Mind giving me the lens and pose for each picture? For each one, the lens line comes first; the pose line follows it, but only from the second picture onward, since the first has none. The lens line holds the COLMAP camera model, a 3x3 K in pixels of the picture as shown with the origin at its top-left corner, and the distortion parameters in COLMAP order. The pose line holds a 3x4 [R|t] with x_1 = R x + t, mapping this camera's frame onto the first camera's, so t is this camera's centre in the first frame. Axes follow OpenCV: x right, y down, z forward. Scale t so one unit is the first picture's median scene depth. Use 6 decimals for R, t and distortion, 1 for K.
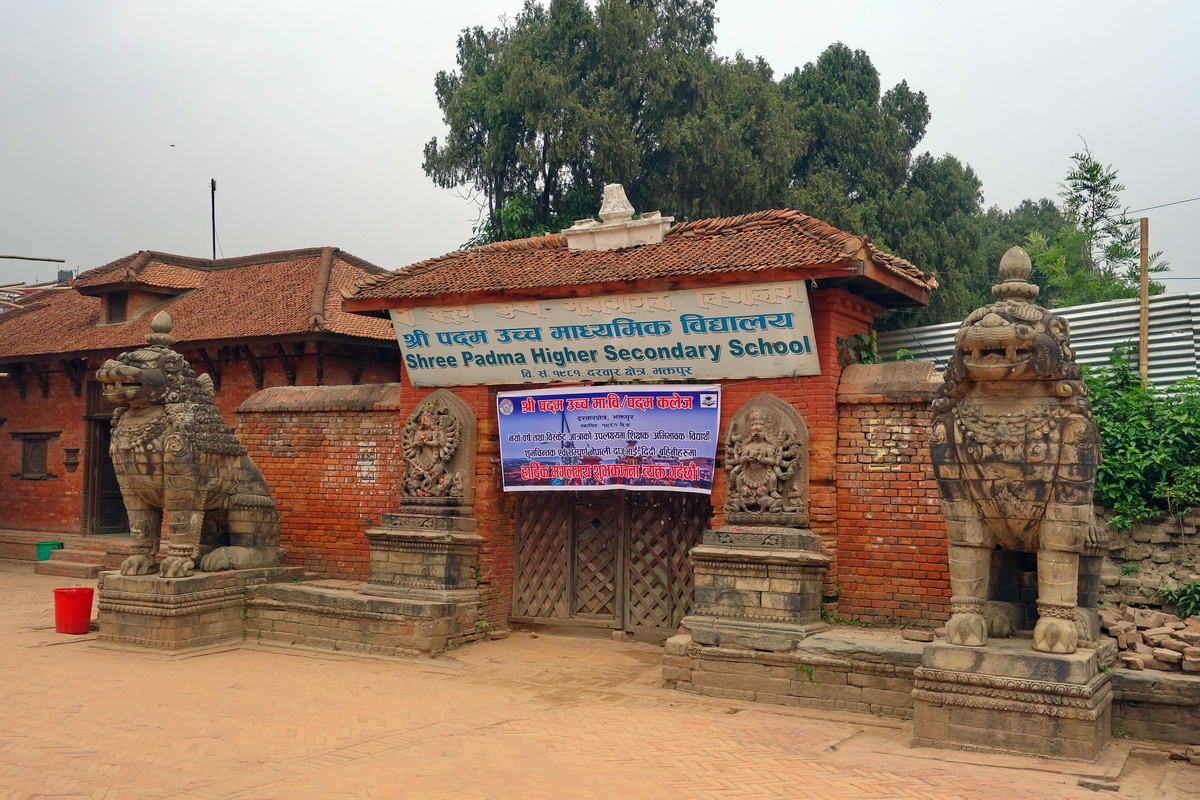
lens RADIAL K [[1144.3, 0, 600.0], [0, 1144.3, 400.0], [0, 0, 1]] dist [-0.004516, -0.001561]
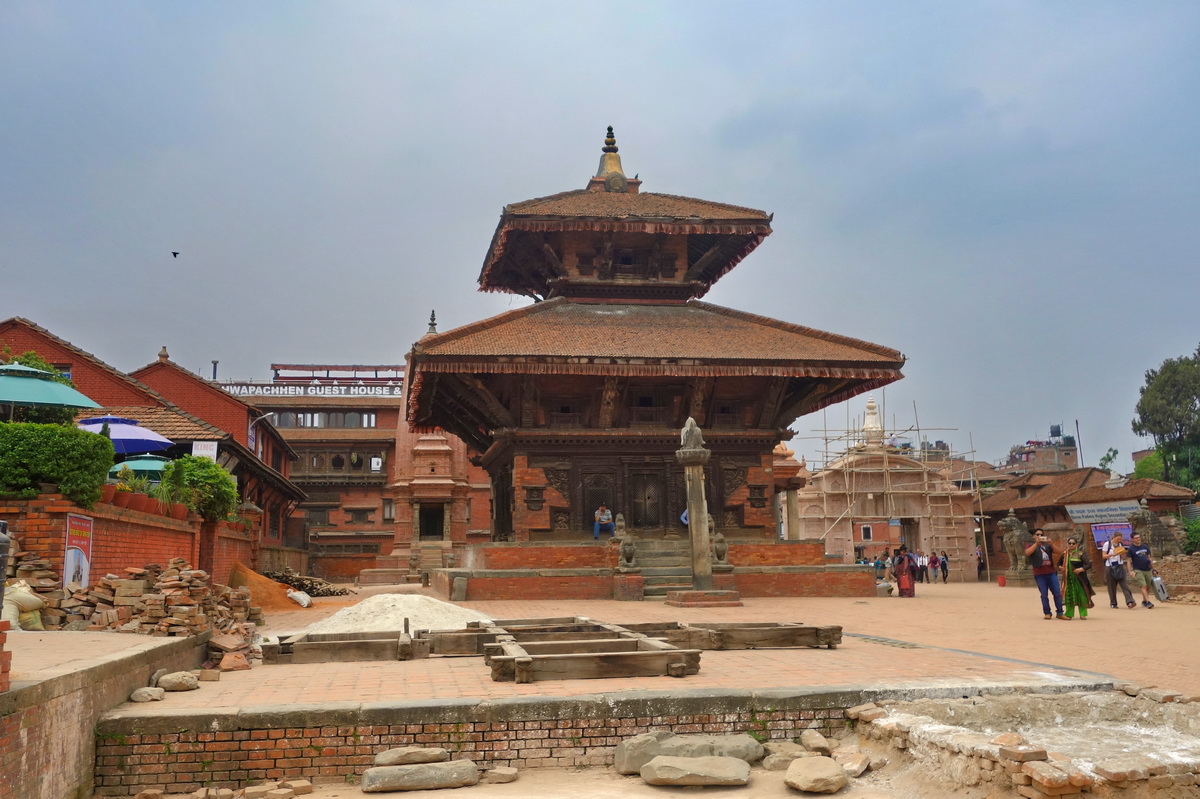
lens RADIAL K [[919.4, 0, 600.0], [0, 919.4, 399.5], [0, 0, 1]] dist [-0.002502, -0.001025]
pose [[0.597195, -0.144394, -0.788992, 1.489939], [0.055217, 0.988730, -0.139154, -0.087978], [0.800194, 0.039536, 0.598437, -2.335677]]
